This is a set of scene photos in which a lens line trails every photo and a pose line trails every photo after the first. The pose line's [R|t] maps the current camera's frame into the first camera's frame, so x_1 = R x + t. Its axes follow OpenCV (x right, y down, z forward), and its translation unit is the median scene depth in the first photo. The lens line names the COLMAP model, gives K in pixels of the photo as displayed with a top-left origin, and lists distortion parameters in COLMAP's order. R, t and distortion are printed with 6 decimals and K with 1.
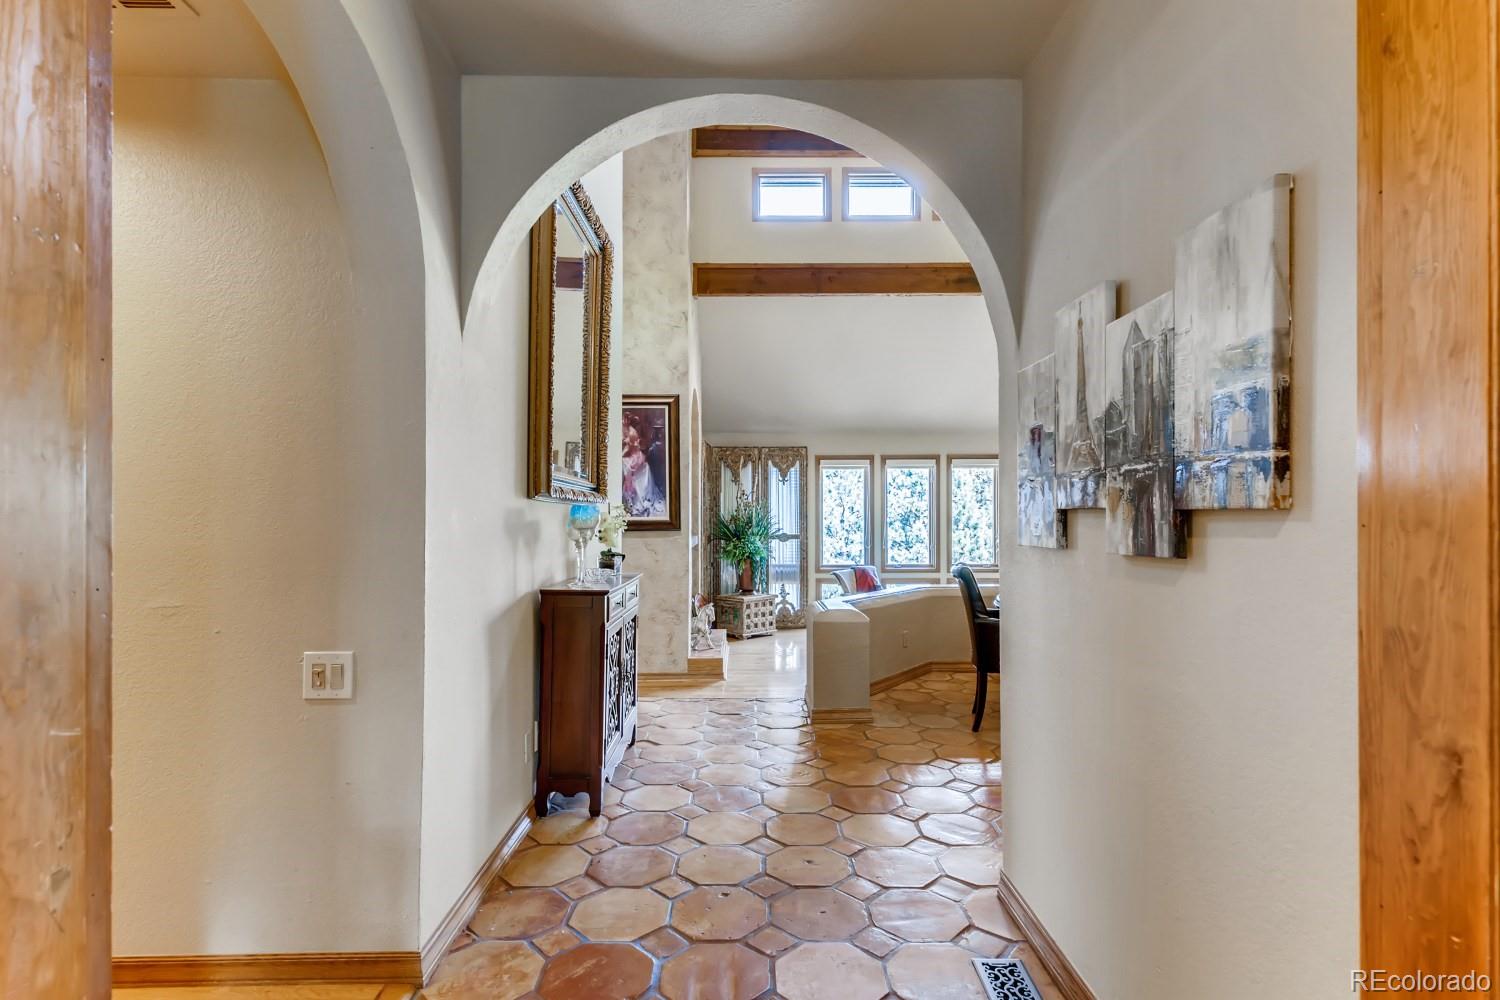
lens RADIAL K [[726.2, 0, 757.3], [0, 726.2, 508.7], [0, 0, 1]] dist [0.020078, -0.002504]
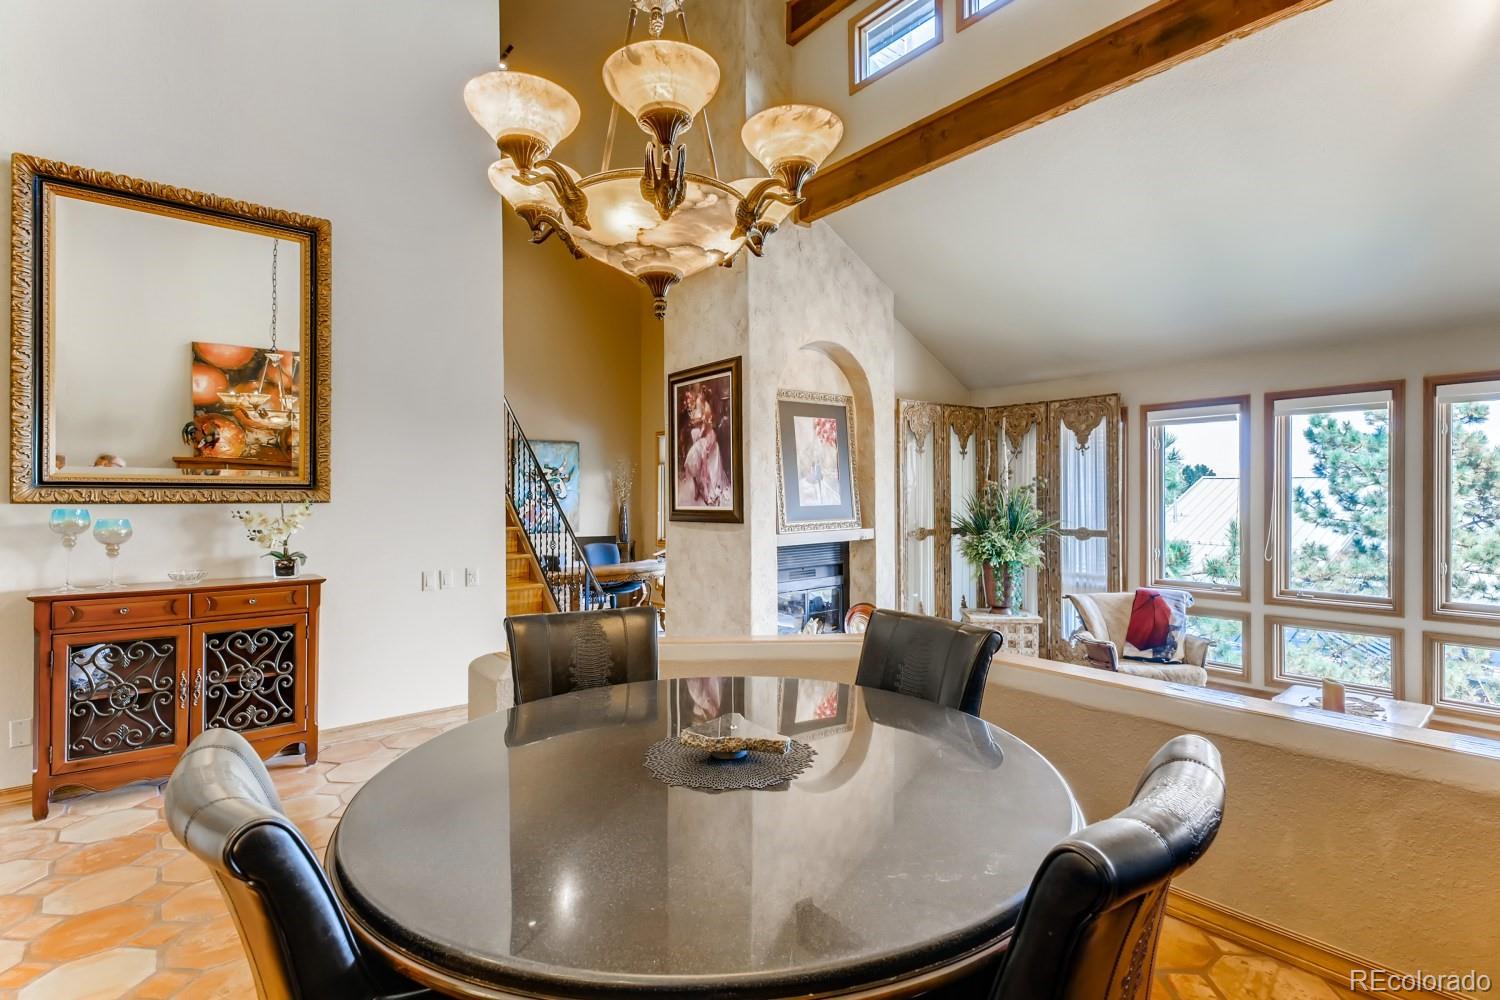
lens RADIAL K [[726.2, 0, 755.8], [0, 726.2, 492.3], [0, 0, 1]] dist [0.020078, -0.002504]
pose [[0.634090, -0.009331, -0.773203, 0.391049], [0.015332, 0.999882, 0.000508, -0.003721], [0.773107, -0.012177, 0.634158, 0.369677]]
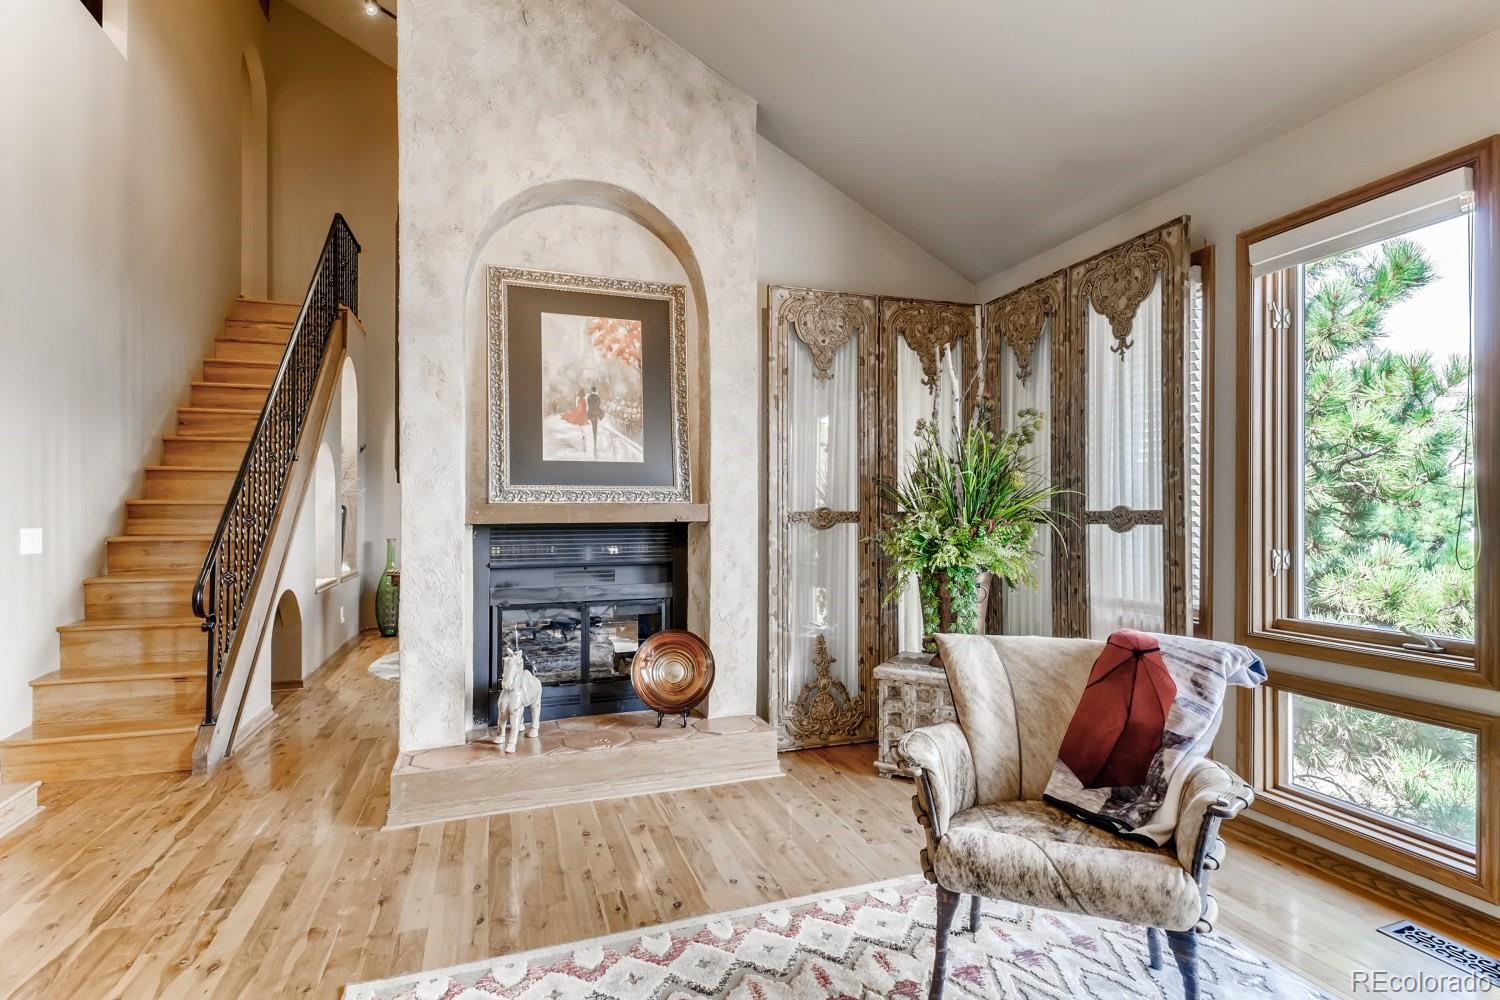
lens RADIAL K [[726.2, 0, 758.2], [0, 726.2, 508.8], [0, 0, 1]] dist [0.020078, -0.002504]
pose [[0.321906, -0.016131, -0.946634, 0.320164], [0.006173, 0.999869, -0.014939, 0.041971], [0.946751, -0.001035, 0.321964, 0.791462]]
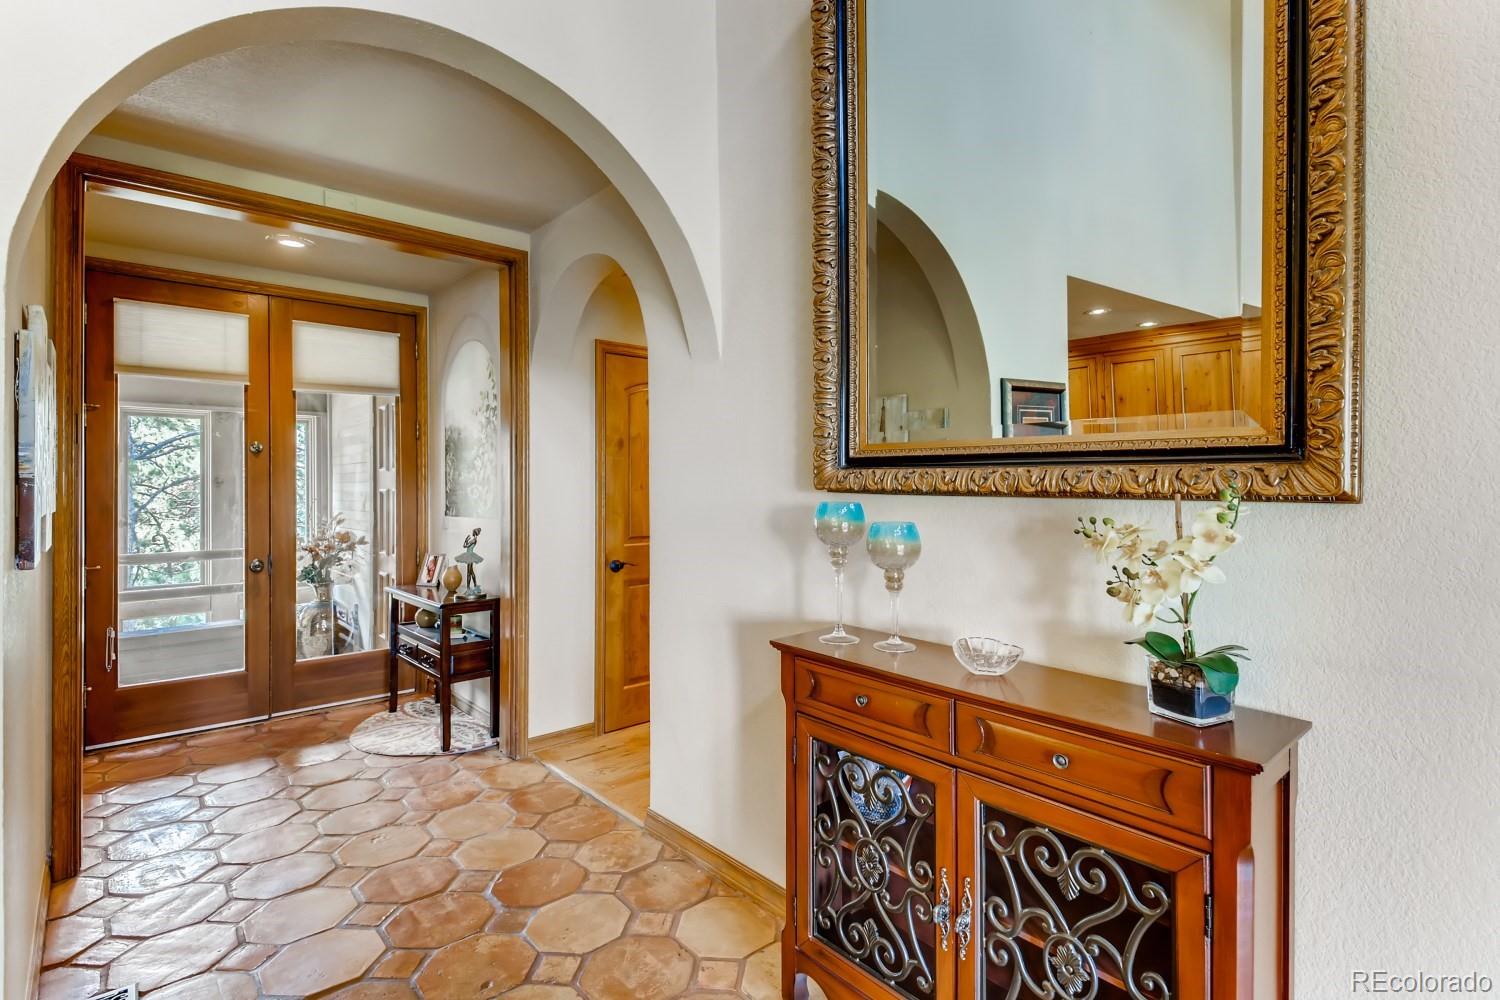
lens RADIAL K [[726.2, 0, 761.9], [0, 726.2, 489.3], [0, 0, 1]] dist [0.020078, -0.002504]
pose [[-0.747307, -0.003310, -0.664471, 0.069365], [0.001659, 0.999975, -0.006847, -0.002905], [0.664477, -0.006219, -0.747282, 0.475304]]
